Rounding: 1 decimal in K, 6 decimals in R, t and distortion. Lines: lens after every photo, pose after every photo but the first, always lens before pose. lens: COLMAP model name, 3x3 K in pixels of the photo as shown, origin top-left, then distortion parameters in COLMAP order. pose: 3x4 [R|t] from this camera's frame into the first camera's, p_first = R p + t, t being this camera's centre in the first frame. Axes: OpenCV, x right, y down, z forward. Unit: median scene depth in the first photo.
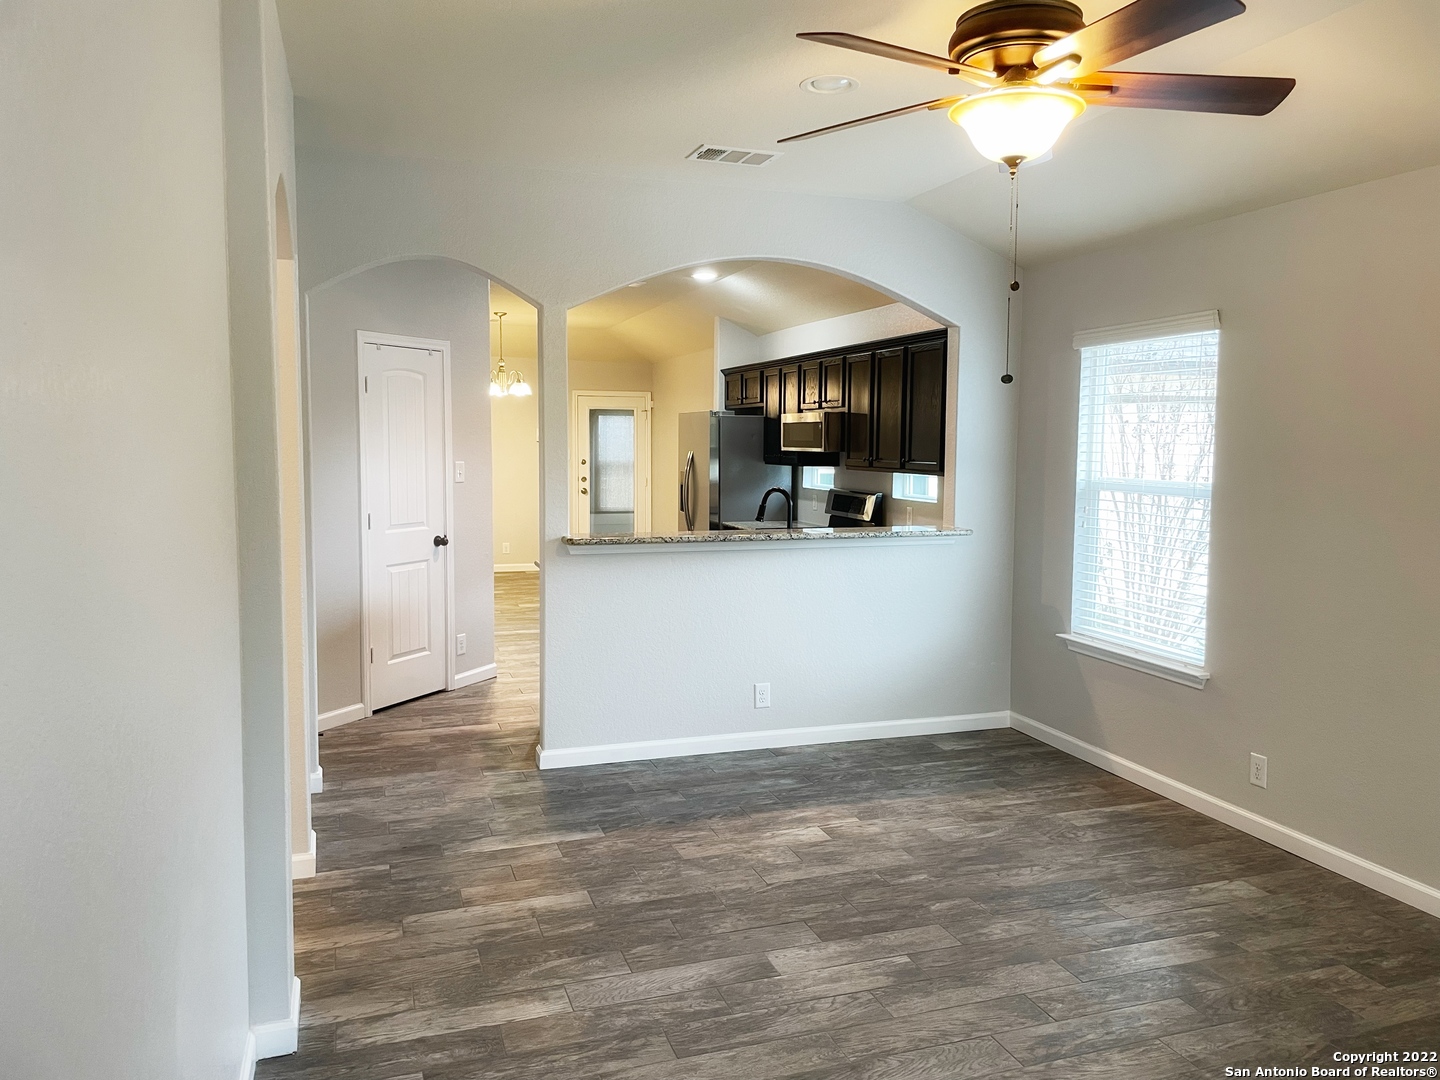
lens RADIAL K [[1082.9, 0, 764.3], [0, 1082.9, 512.9], [0, 0, 1]] dist [0.057105, -0.071319]
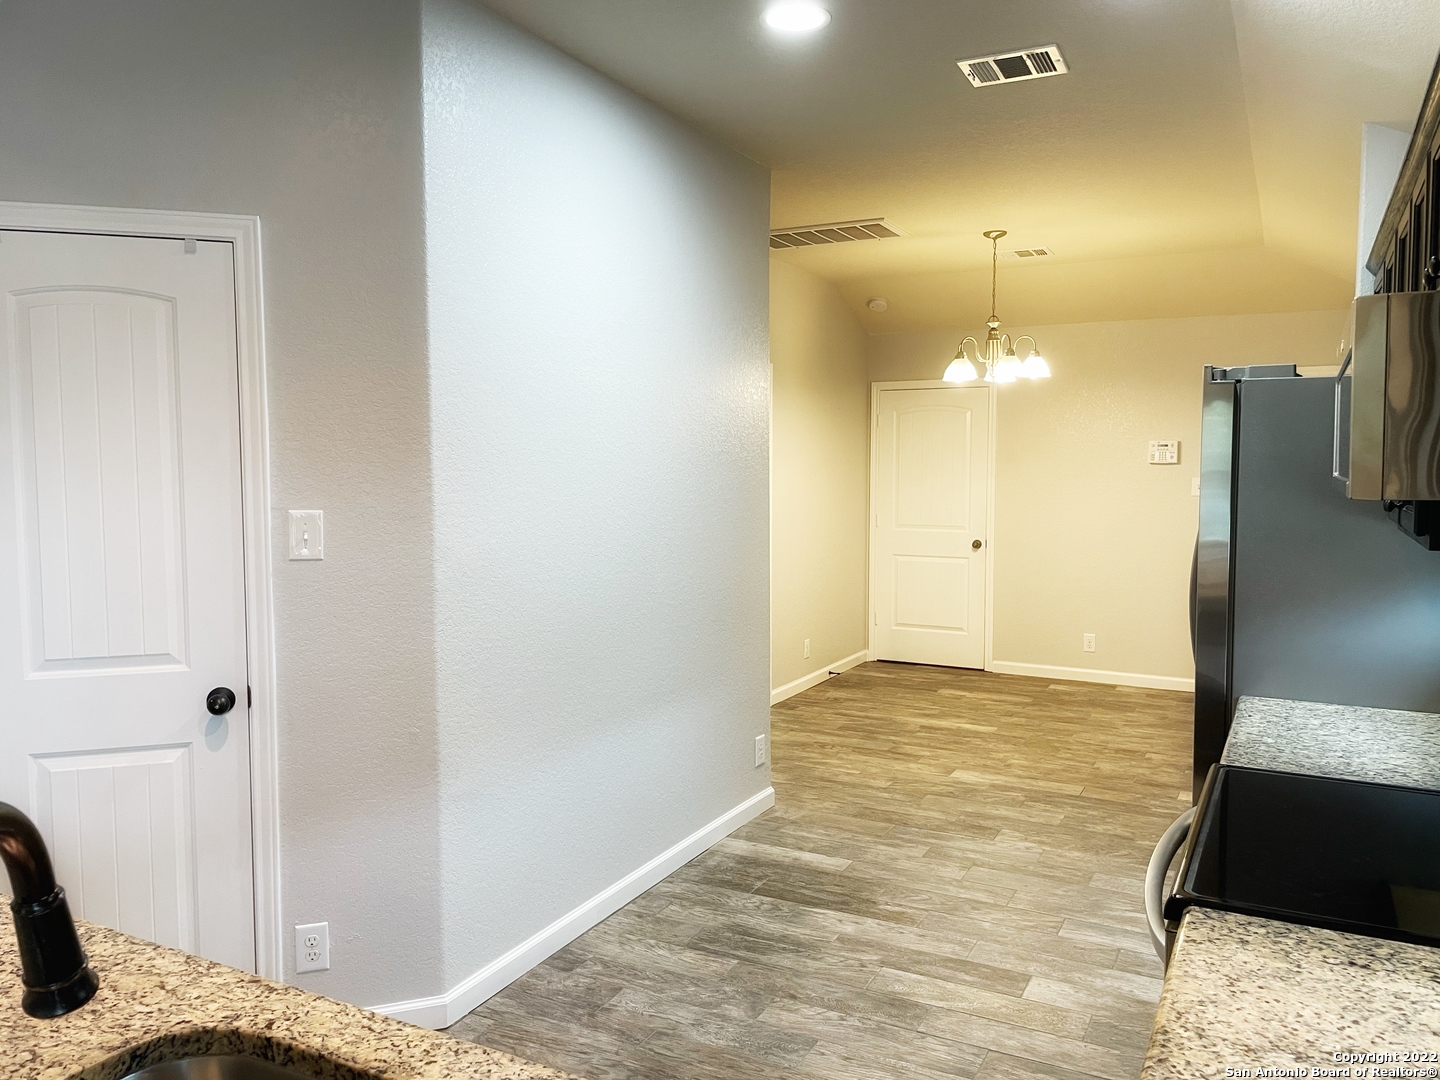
lens RADIAL K [[1082.9, 0, 722.7], [0, 1082.9, 528.5], [0, 0, 1]] dist [0.057105, -0.071319]
pose [[0.670082, 0.033011, -0.741553, 0.195951], [-0.040561, 0.999146, 0.007826, -0.073270], [0.741178, 0.024834, 0.670849, 1.235620]]
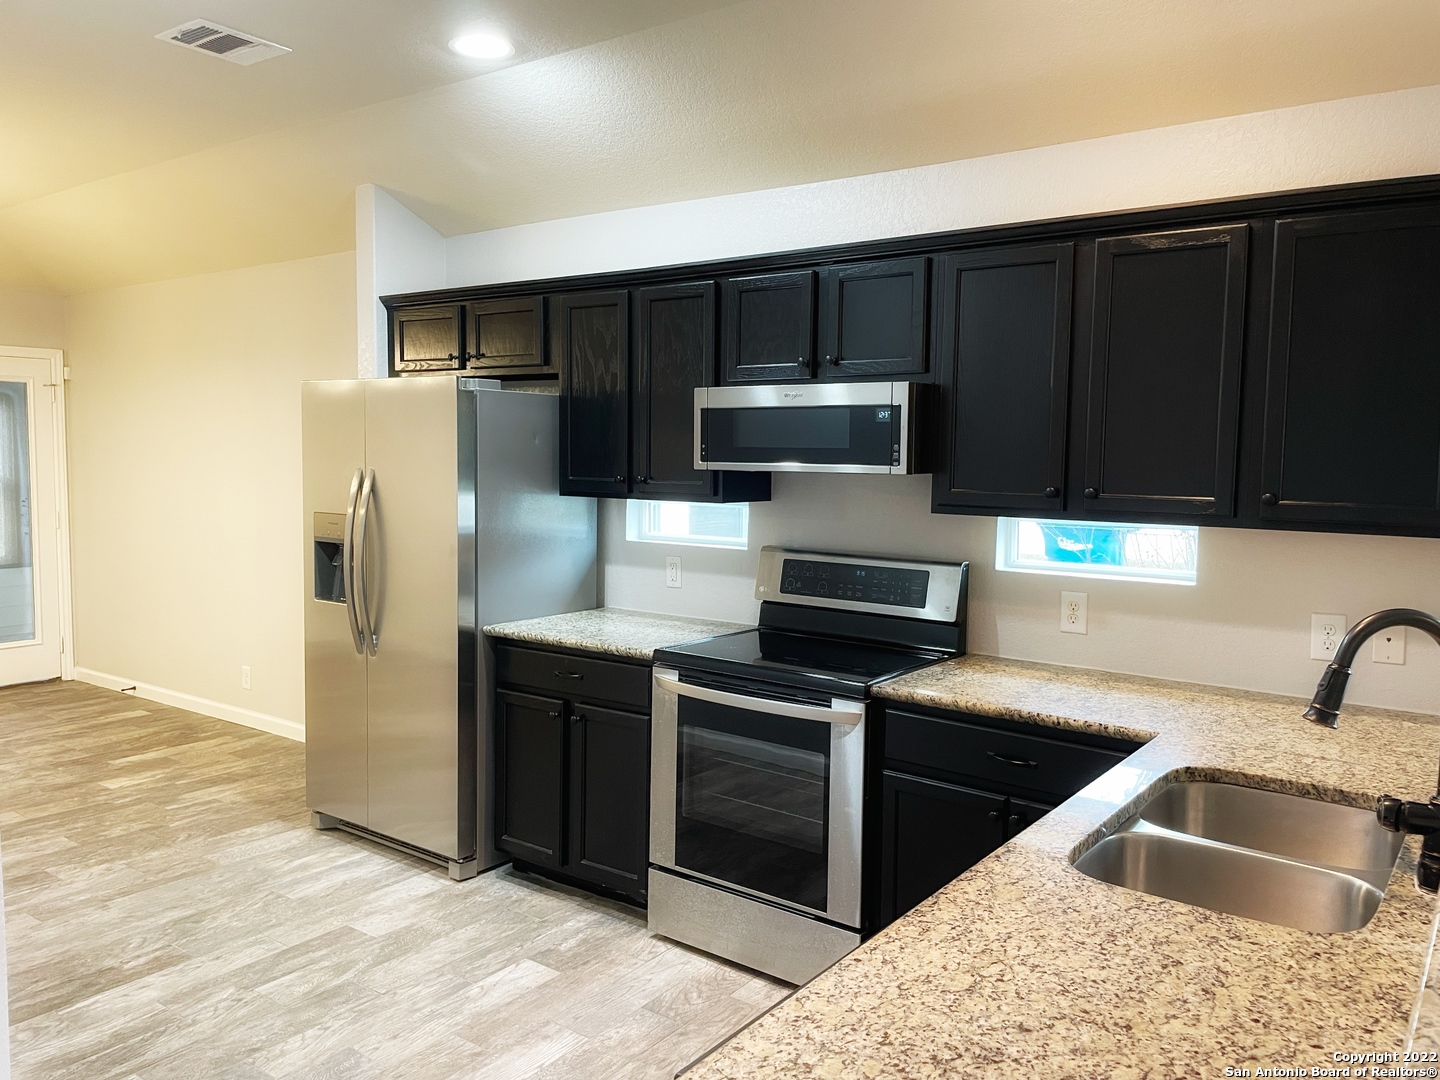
lens RADIAL K [[1082.9, 0, 732.7], [0, 1082.9, 522.4], [0, 0, 1]] dist [0.057105, -0.071319]
pose [[0.829561, -0.032702, 0.557458, -0.380670], [0.030409, 0.999448, 0.013378, -0.070863], [-0.557588, 0.005854, 0.830097, 1.076889]]
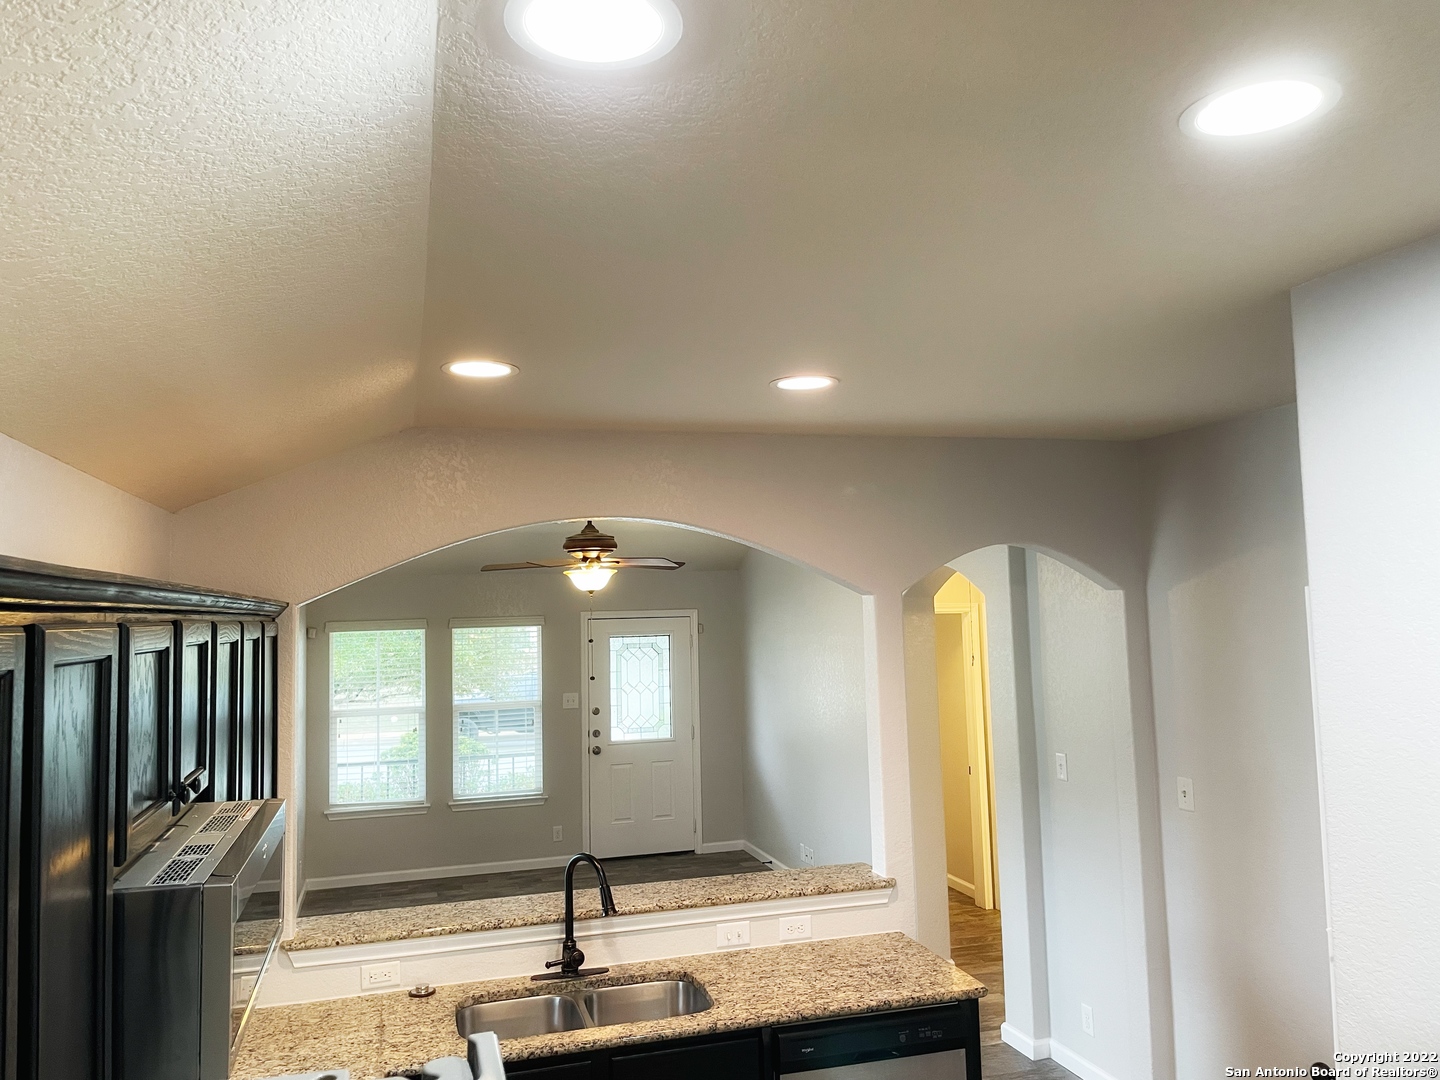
lens RADIAL K [[1082.9, 0, 718.3], [0, 1082.9, 525.1], [0, 0, 1]] dist [0.057105, -0.071319]
pose [[-0.996802, 0.027156, 0.075155, -0.149737], [0.026221, 0.999566, -0.013400, -0.257630], [-0.075486, -0.011387, -0.997082, 2.052715]]
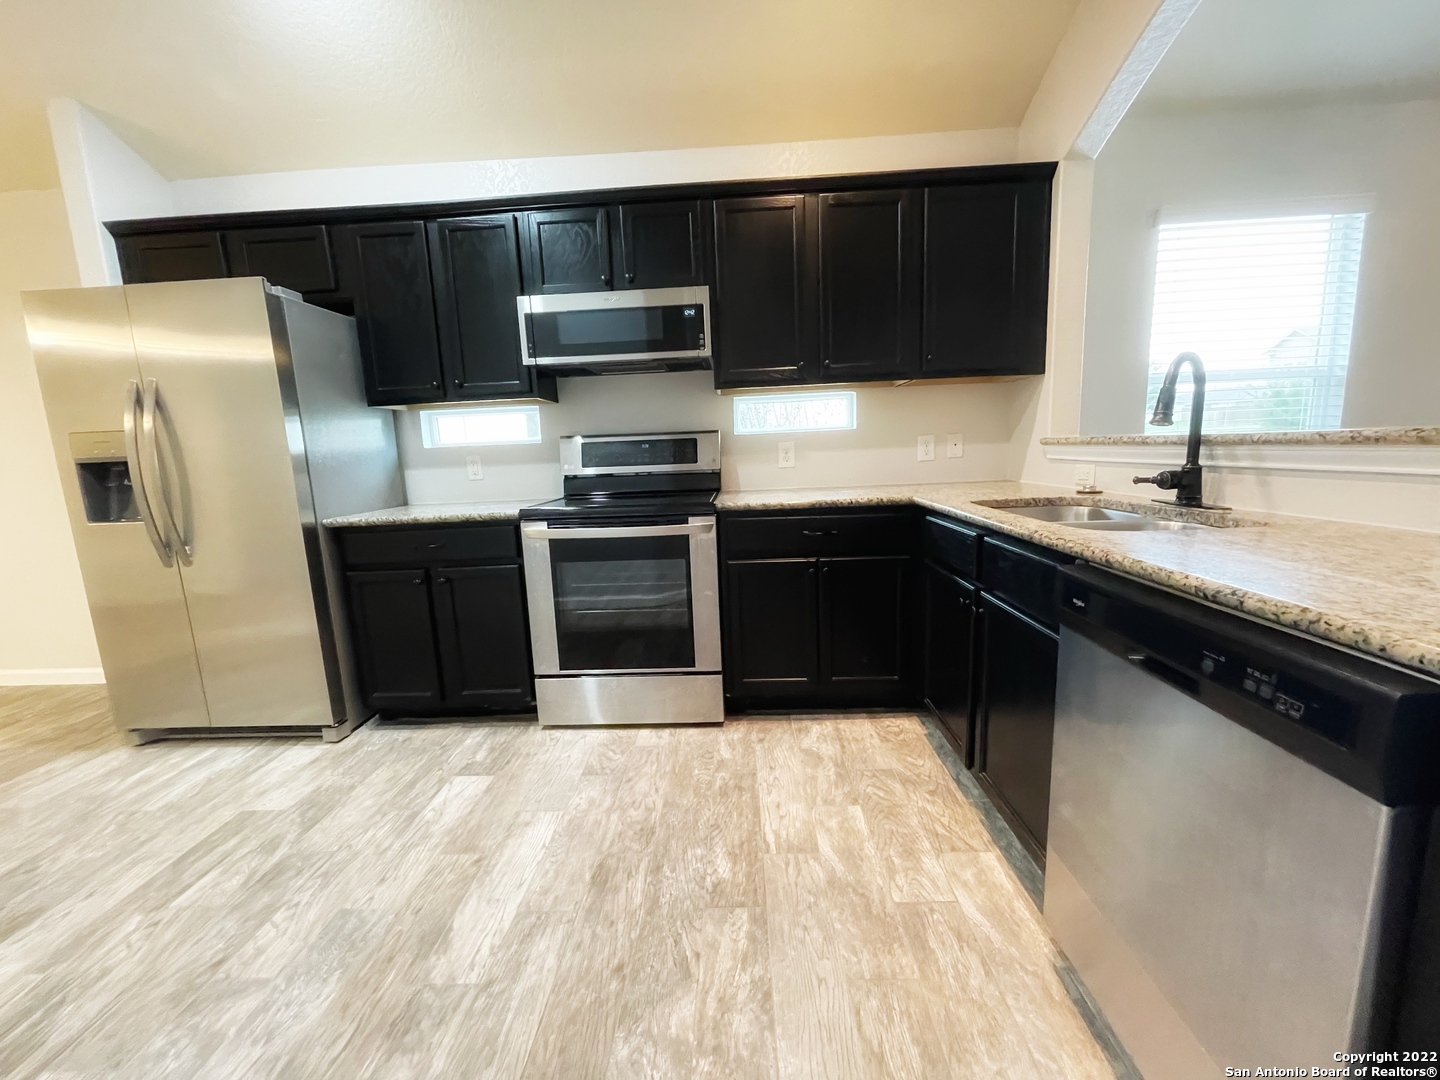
lens RADIAL K [[581.3, 0, 715.8], [0, 581.3, 543.0], [0, 0, 1]] dist [-0.006864, 0.001593]
pose [[0.376983, -0.173074, 0.909906, -0.404435], [0.108852, 0.983857, 0.142042, 0.001625], [-0.919802, 0.045497, 0.389737, 1.381629]]
